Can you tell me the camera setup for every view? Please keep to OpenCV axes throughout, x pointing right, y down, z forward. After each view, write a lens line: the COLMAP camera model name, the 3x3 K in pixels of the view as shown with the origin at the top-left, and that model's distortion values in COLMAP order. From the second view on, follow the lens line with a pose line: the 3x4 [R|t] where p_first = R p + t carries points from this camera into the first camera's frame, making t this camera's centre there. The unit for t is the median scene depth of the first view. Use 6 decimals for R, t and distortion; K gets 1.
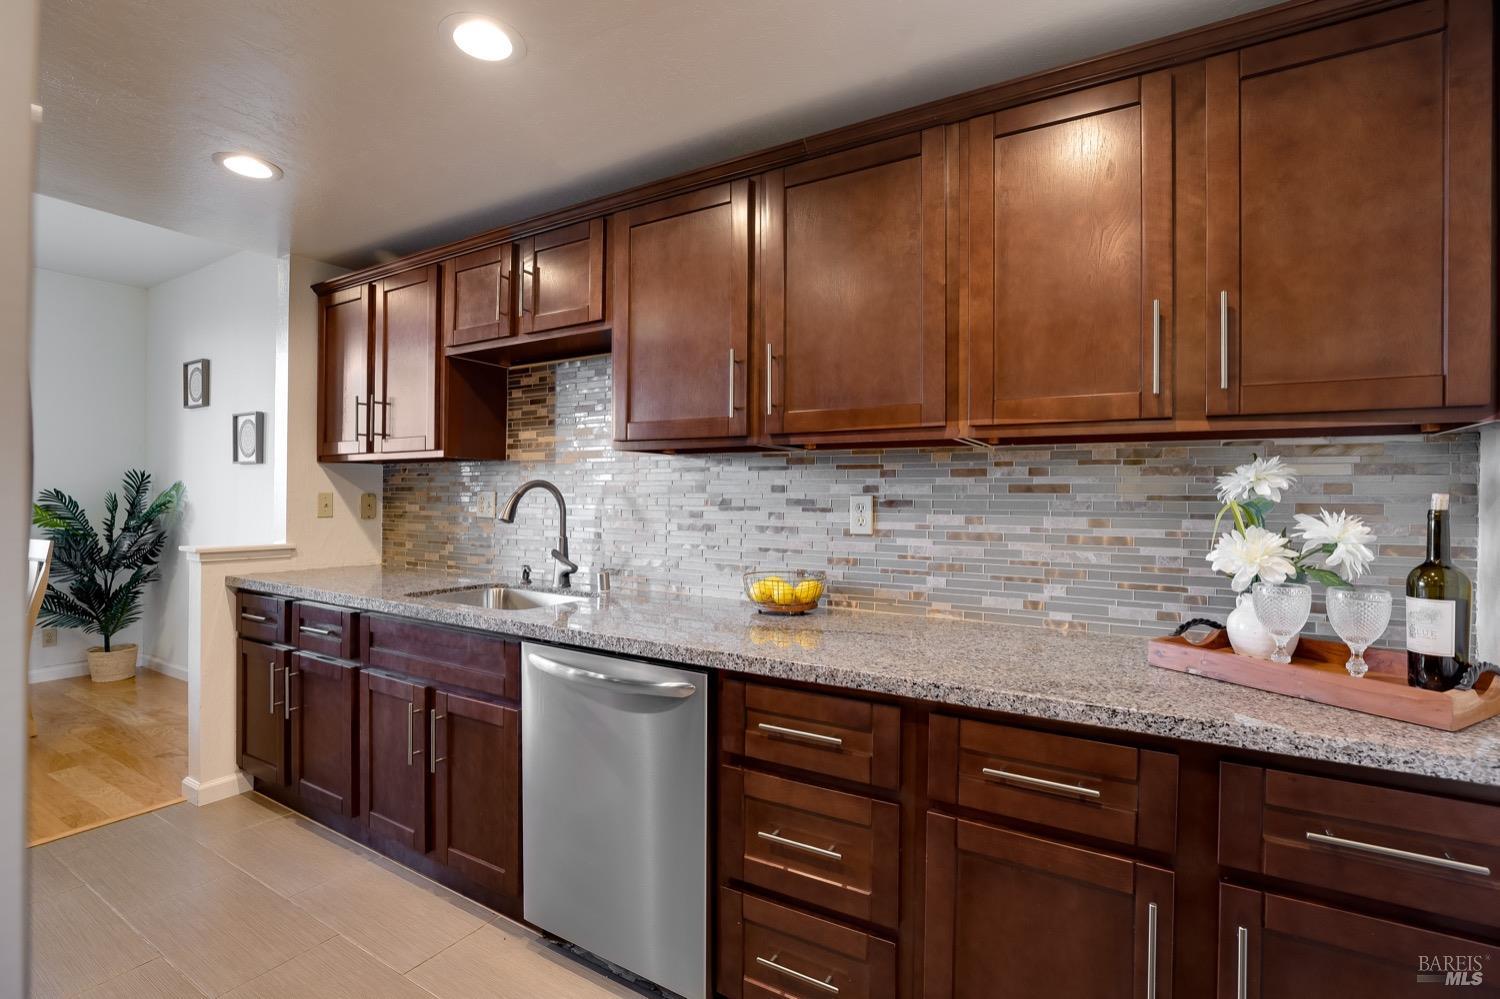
lens RADIAL K [[679.0, 0, 757.0], [0, 679.0, 495.8], [0, 0, 1]] dist [-0.023028, 0.003233]
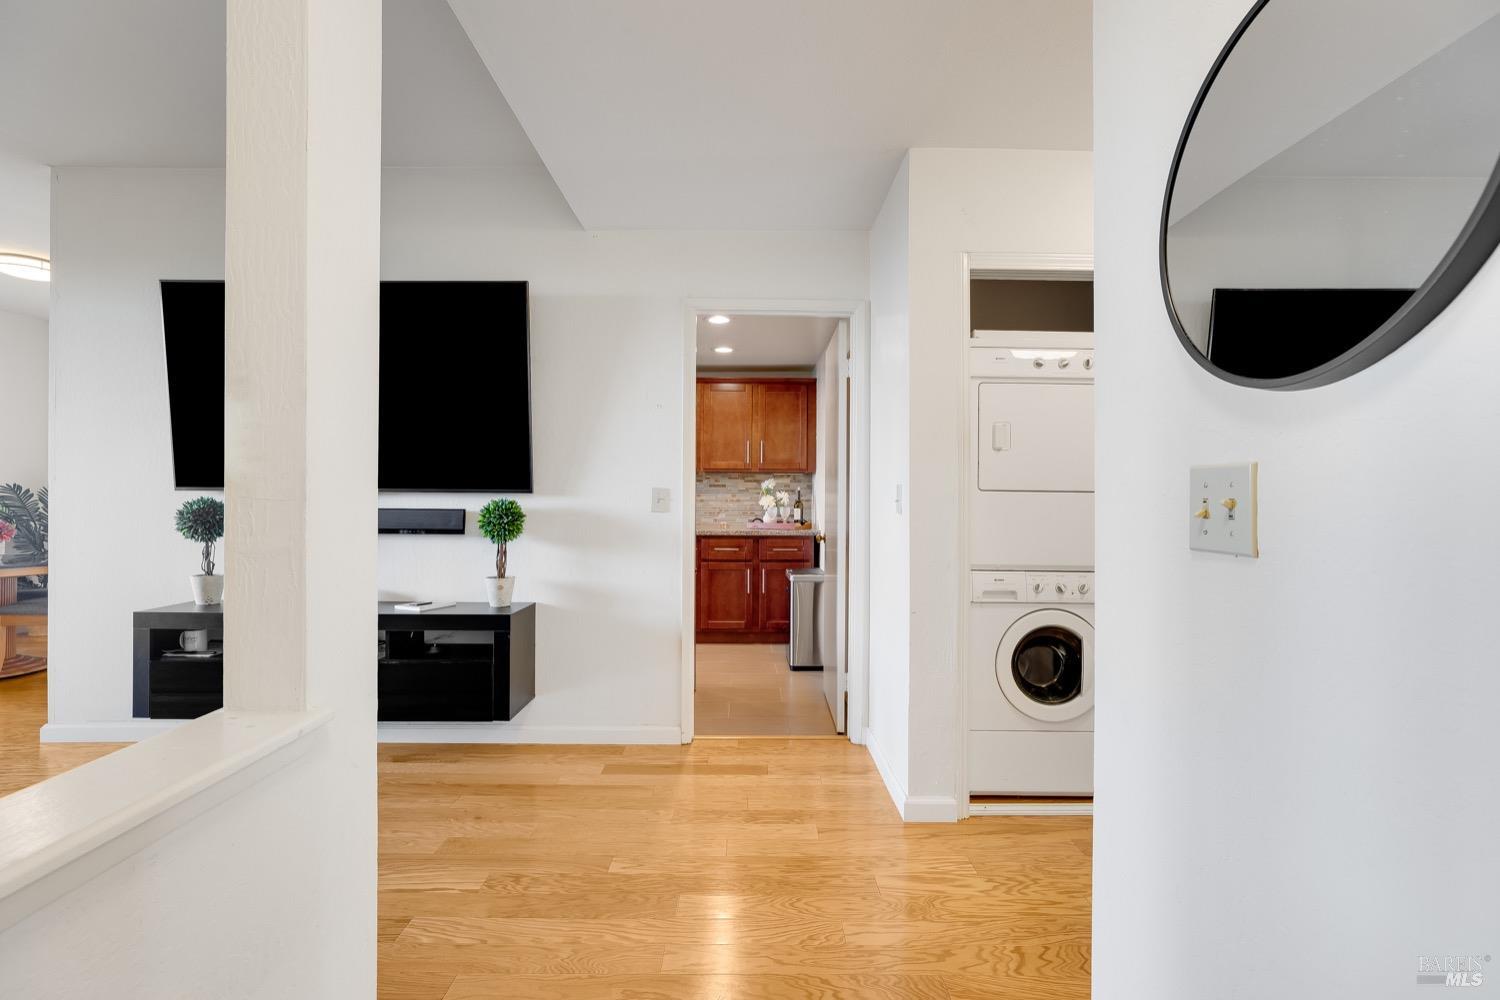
lens RADIAL K [[678.6, 0, 748.6], [0, 678.6, 497.9], [0, 0, 1]] dist [0.002969, 0.000105]
pose [[0.856905, -0.003827, 0.515460, -1.569235], [0.002437, 0.999991, 0.003375, 0.049927], [-0.515469, -0.001636, 0.856907, -2.600009]]
